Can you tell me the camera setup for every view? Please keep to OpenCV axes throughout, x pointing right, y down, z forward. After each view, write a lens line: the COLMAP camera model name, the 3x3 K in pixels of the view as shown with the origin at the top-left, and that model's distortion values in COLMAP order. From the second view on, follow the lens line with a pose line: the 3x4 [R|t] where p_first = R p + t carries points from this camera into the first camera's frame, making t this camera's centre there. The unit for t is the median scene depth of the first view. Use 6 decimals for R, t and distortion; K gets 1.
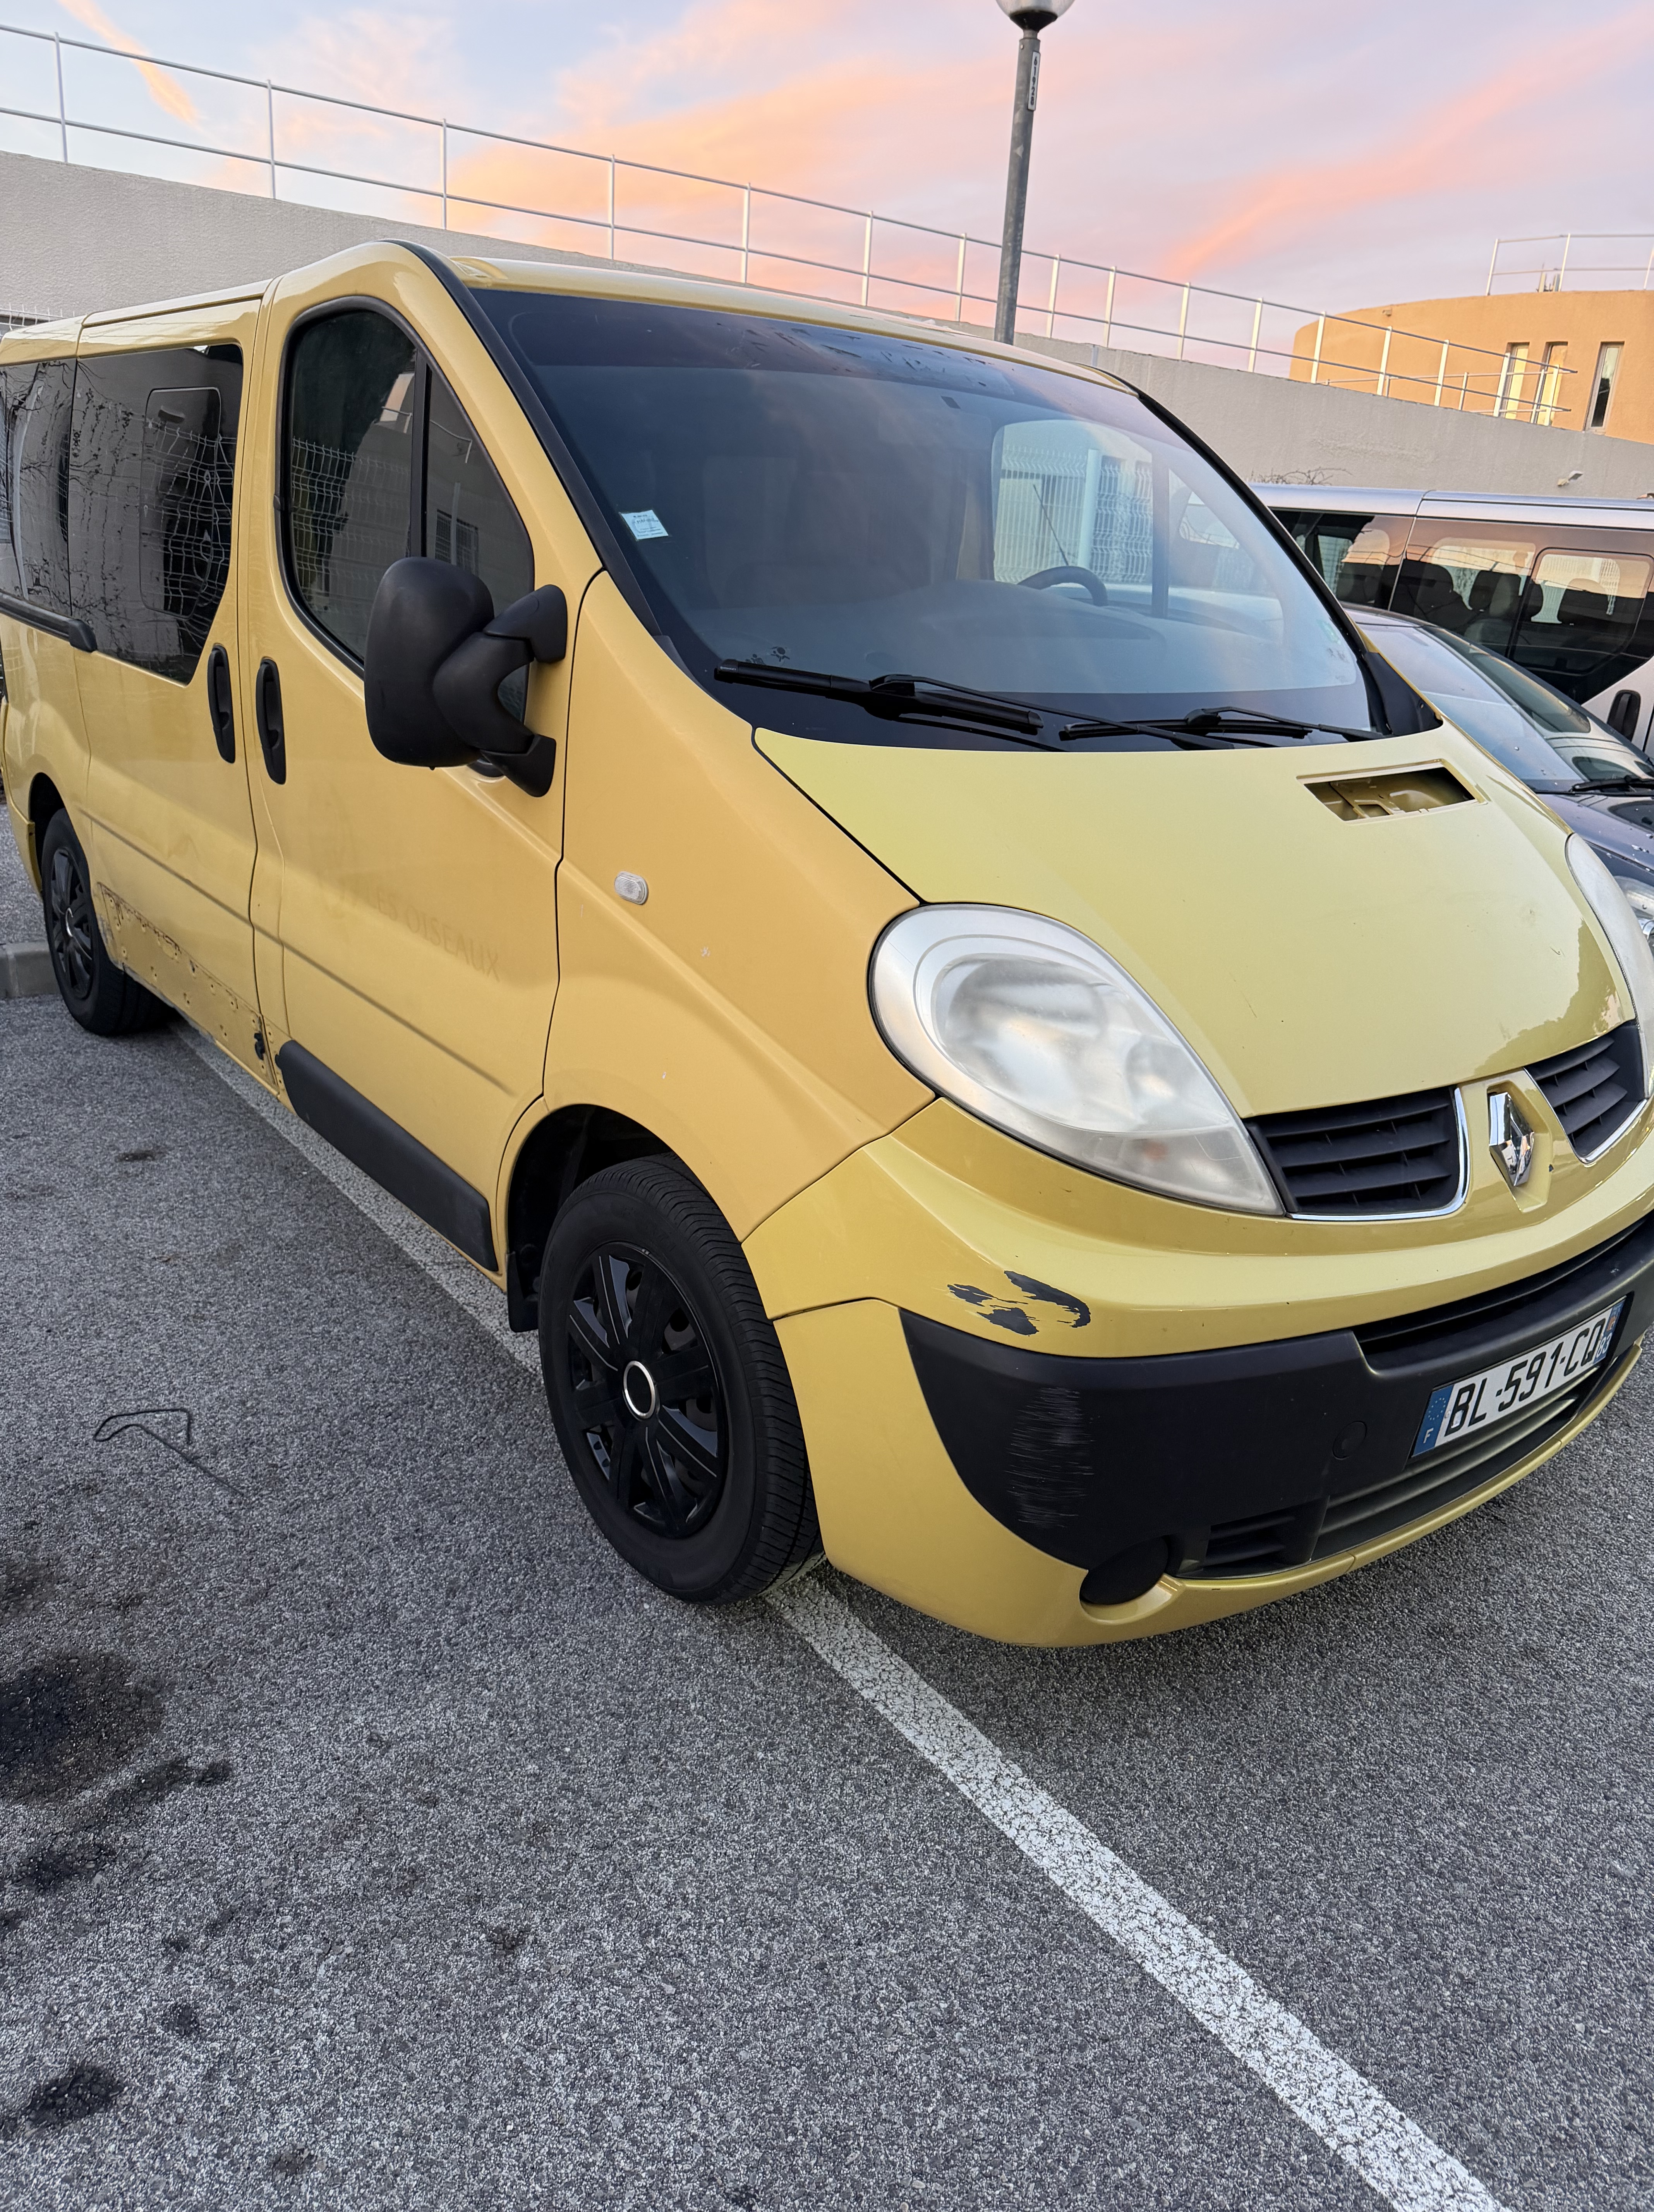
lens RADIAL K [[1517.7, 0, 827.0], [0, 1517.7, 1106.0], [0, 0, 1]] dist [-0.035994, 0.001350]
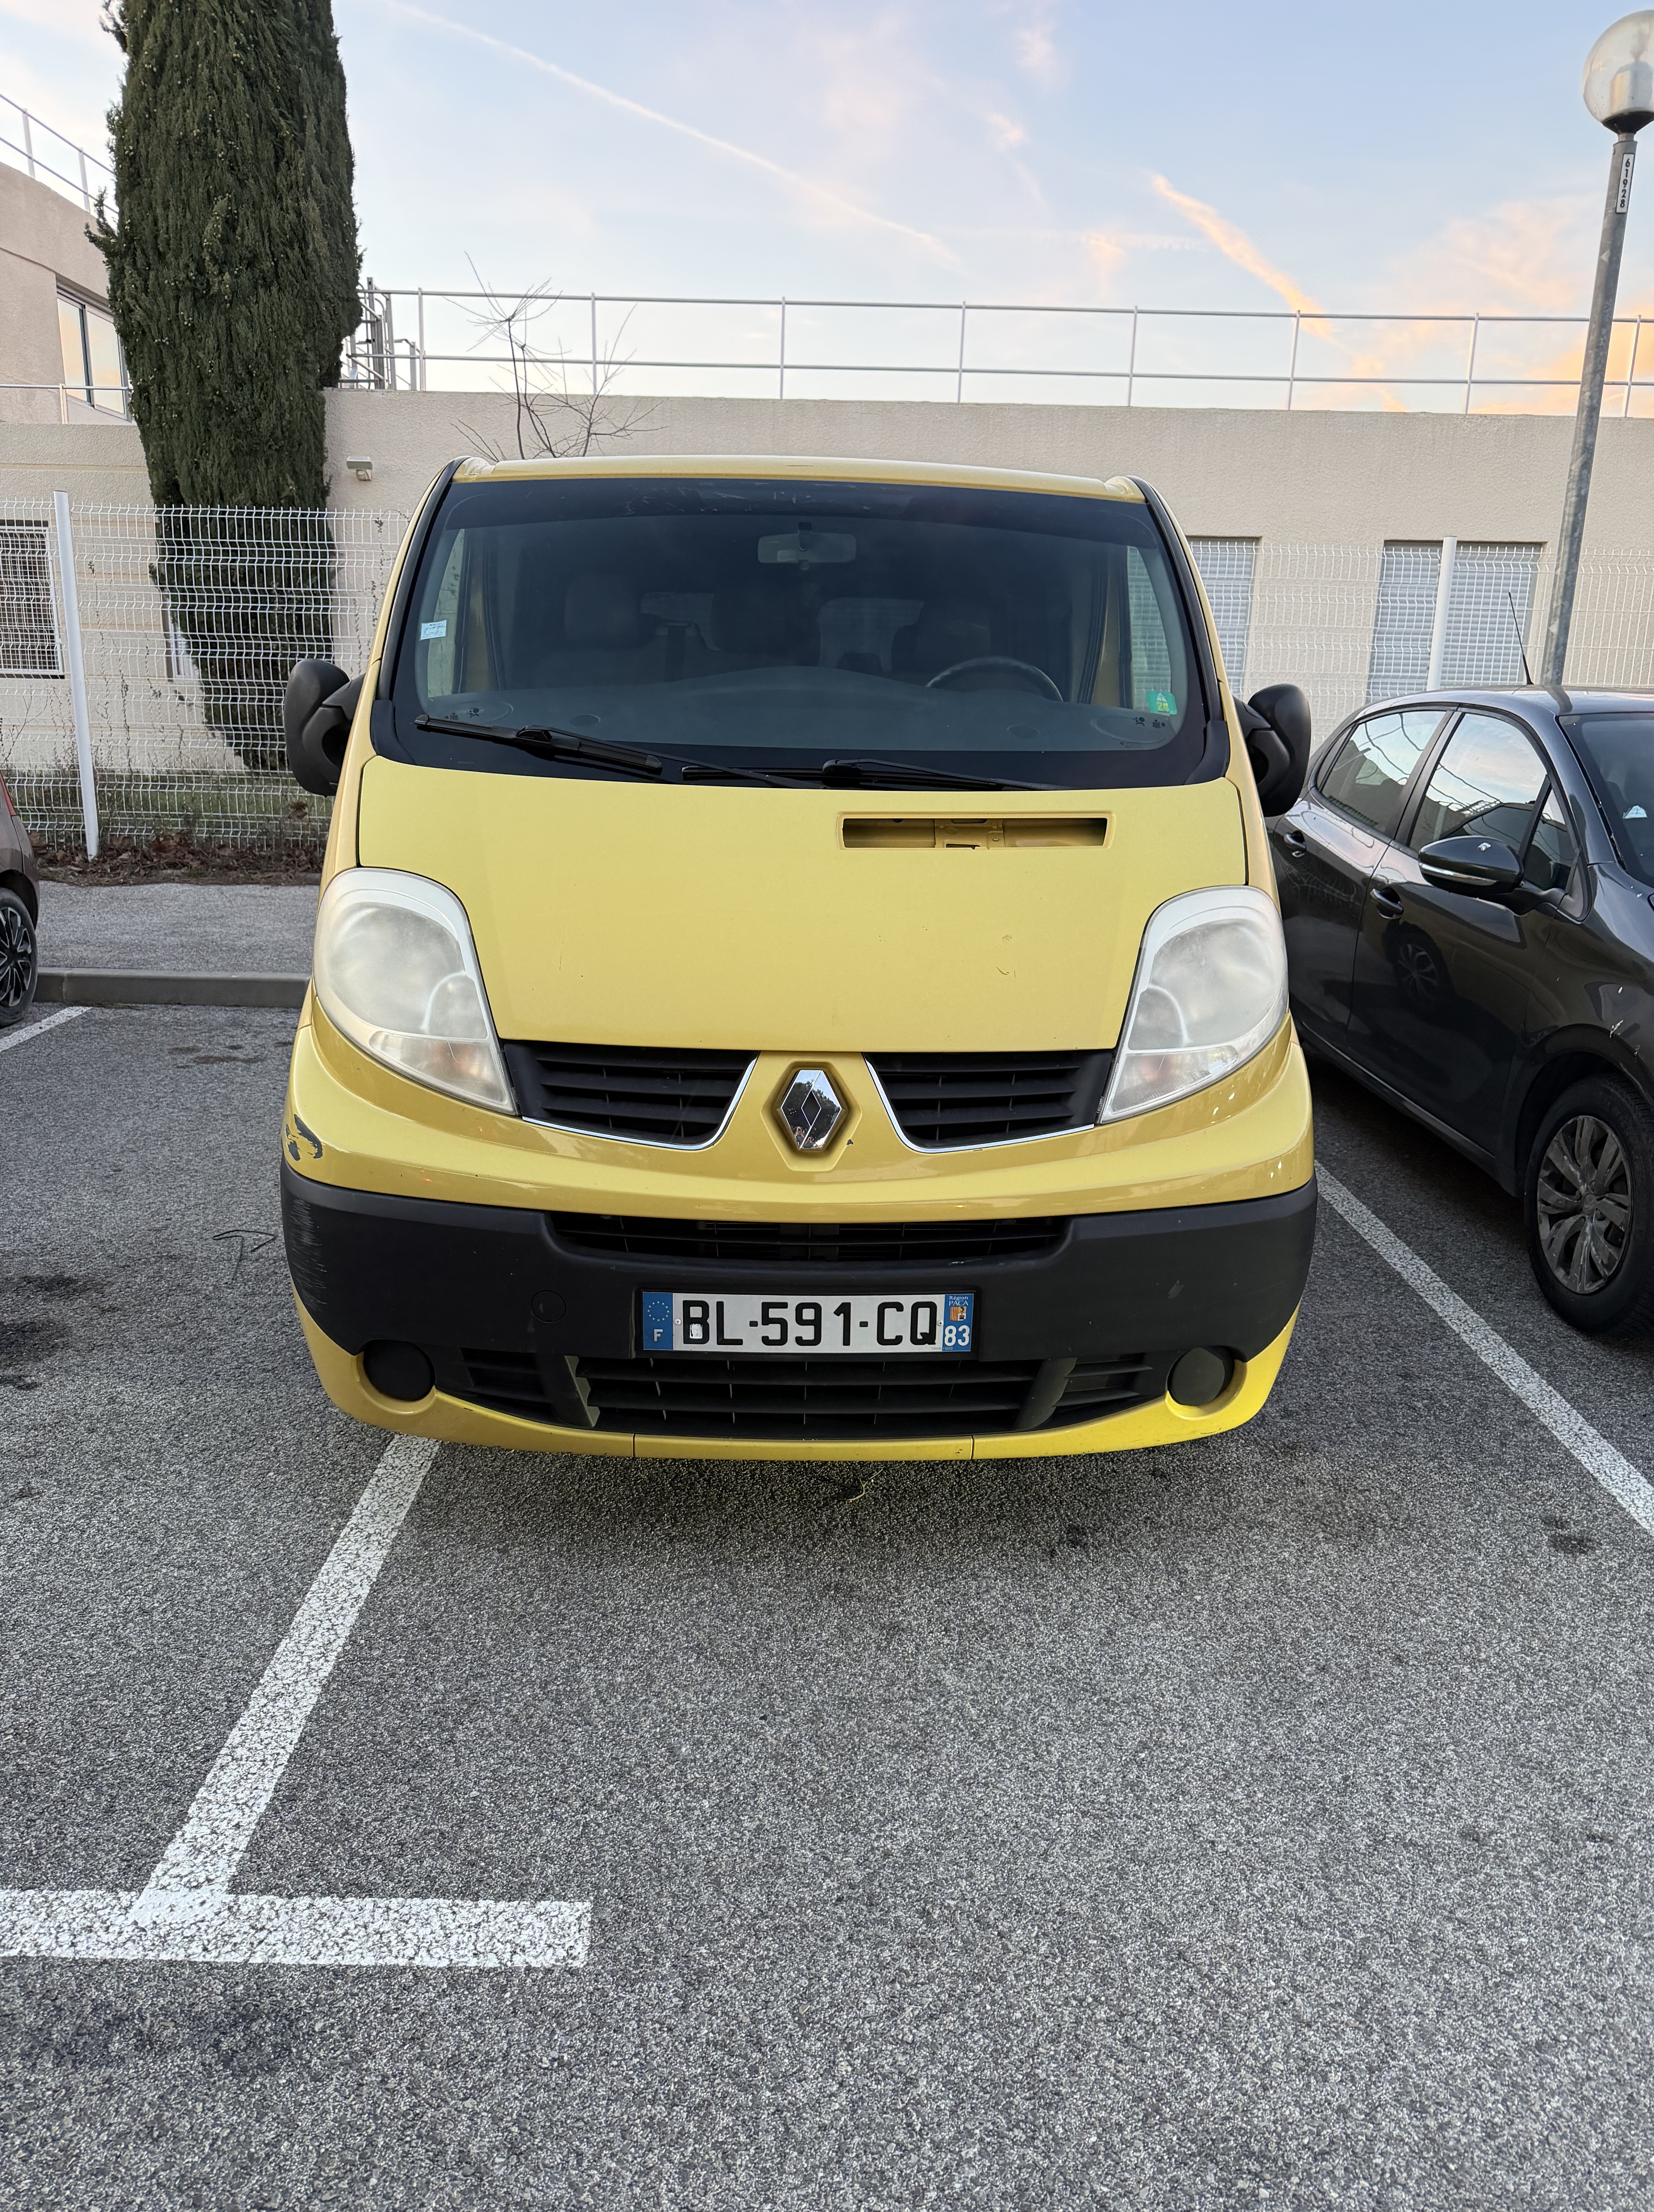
lens RADIAL K [[1517.7, 0, 827.0], [0, 1517.7, 1106.0], [0, 0, 1]] dist [-0.035994, 0.001350]
pose [[0.835922, 0.128893, -0.533499, 1.100389], [-0.175991, 0.983654, -0.038105, 0.059415], [0.519867, 0.125743, 0.844942, 0.047207]]
